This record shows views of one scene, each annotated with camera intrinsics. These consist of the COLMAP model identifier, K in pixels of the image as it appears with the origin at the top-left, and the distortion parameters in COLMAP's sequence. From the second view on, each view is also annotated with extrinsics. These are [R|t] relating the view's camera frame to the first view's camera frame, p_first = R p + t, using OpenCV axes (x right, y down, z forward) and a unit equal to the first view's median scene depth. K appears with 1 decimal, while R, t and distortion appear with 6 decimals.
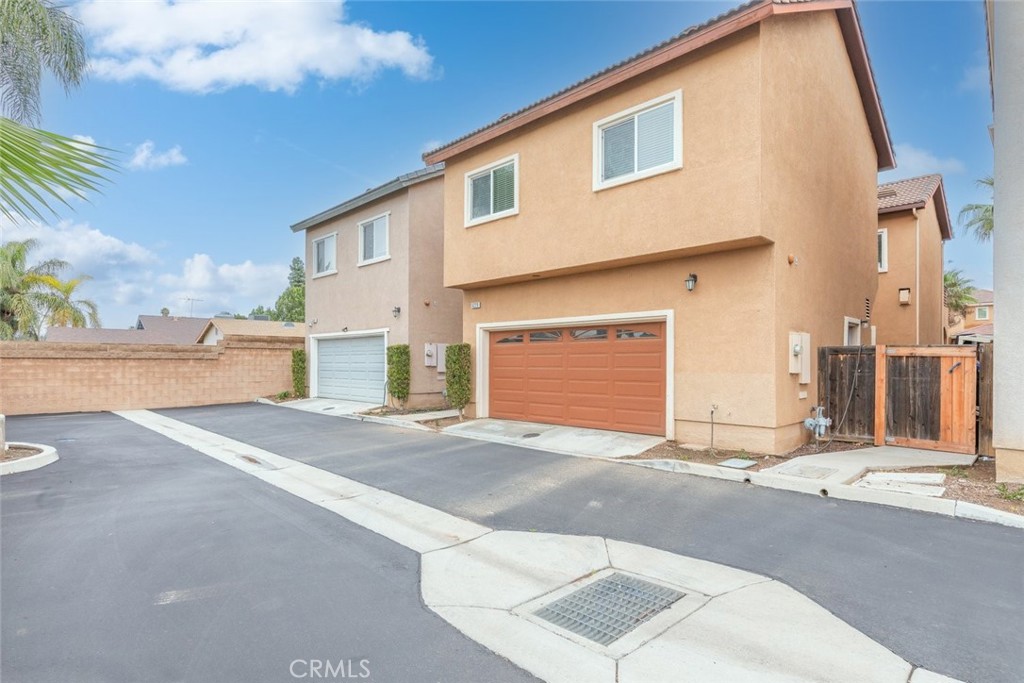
lens RADIAL K [[545.6, 0, 512.1], [0, 545.6, 361.0], [0, 0, 1]] dist [-0.002358, 0.000042]
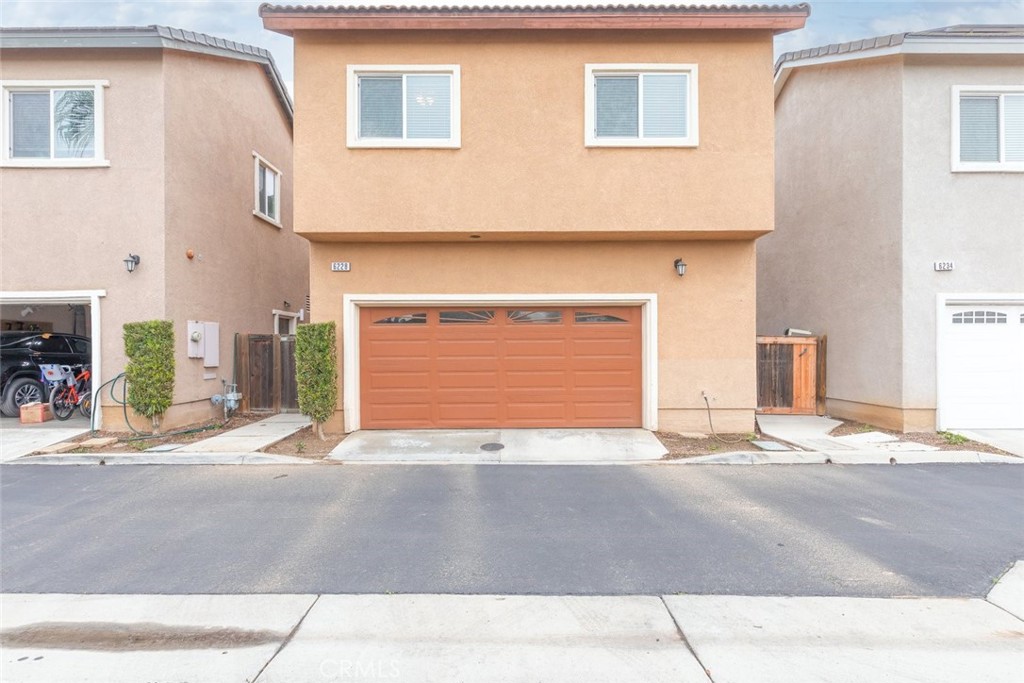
lens RADIAL K [[498.0, 0, 508.2], [0, 498.0, 351.3], [0, 0, 1]] dist [-0.001078, 0.000159]
pose [[0.692713, -0.006210, 0.721186, -0.497566], [0.003070, 0.999979, 0.005662, 0.000214], [-0.721207, -0.001708, 0.692718, 0.566234]]
